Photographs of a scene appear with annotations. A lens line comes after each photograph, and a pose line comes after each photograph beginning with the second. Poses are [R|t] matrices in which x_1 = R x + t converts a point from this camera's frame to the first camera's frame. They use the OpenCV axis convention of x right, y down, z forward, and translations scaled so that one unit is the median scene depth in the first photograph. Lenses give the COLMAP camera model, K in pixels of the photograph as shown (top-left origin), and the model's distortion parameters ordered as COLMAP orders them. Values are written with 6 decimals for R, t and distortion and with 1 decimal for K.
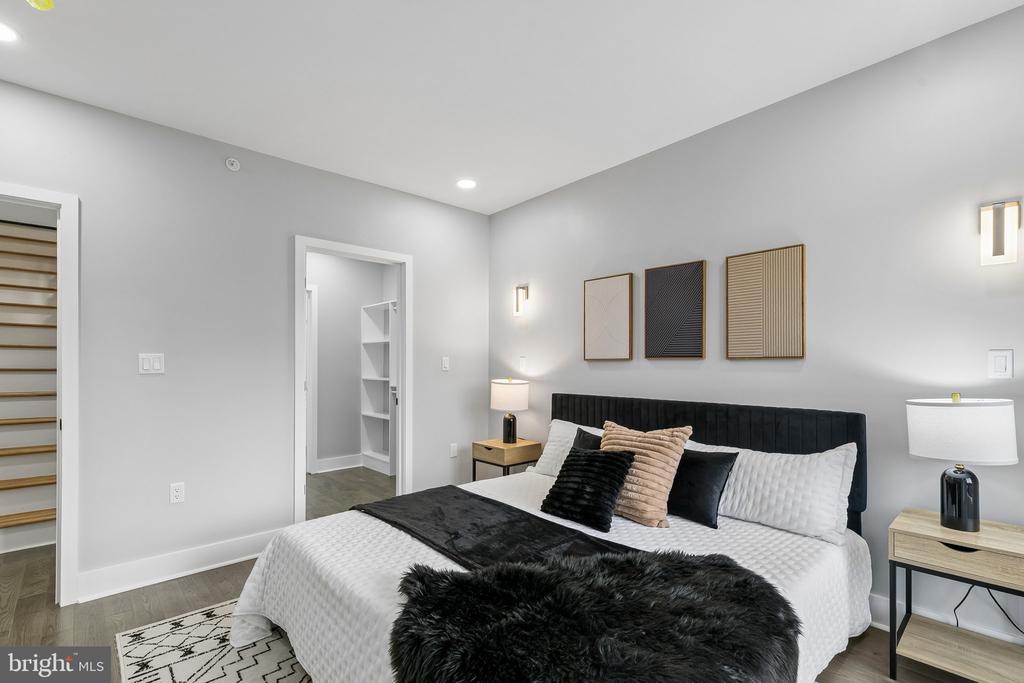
lens RADIAL K [[469.1, 0, 507.1], [0, 469.1, 362.6], [0, 0, 1]] dist [0.003634, -0.000395]
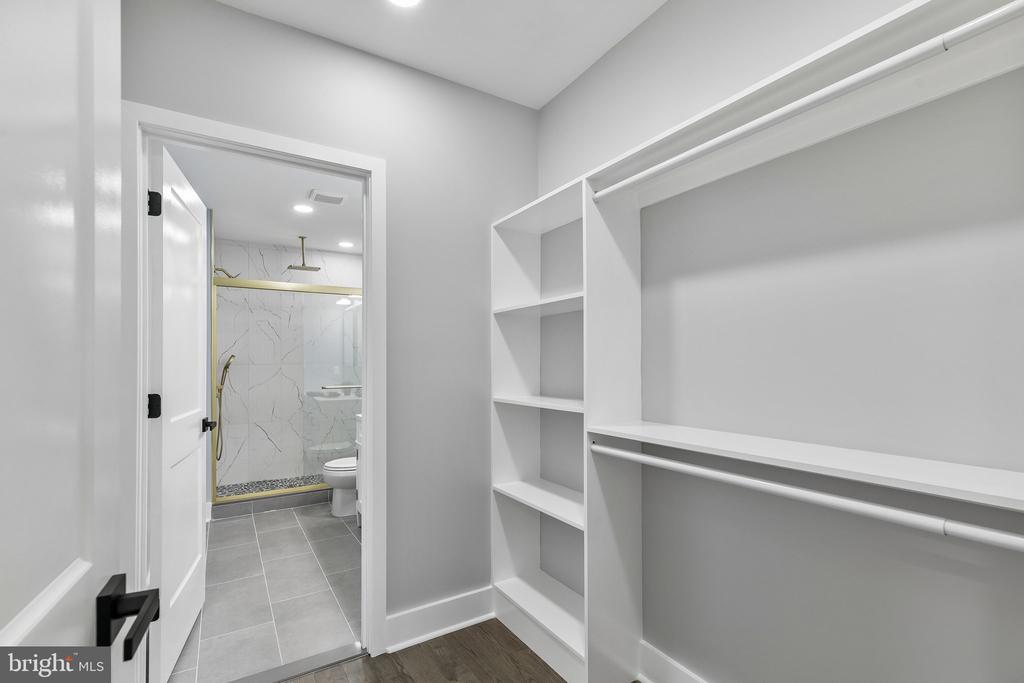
lens RADIAL K [[469.1, 0, 511.6], [0, 469.1, 348.9], [0, 0, 1]] dist [0.003634, -0.000395]
pose [[0.982917, -0.012251, -0.183643, -0.219474], [0.007806, 0.999659, -0.024910, 0.000430], [0.183886, 0.023051, 0.982677, 0.605953]]
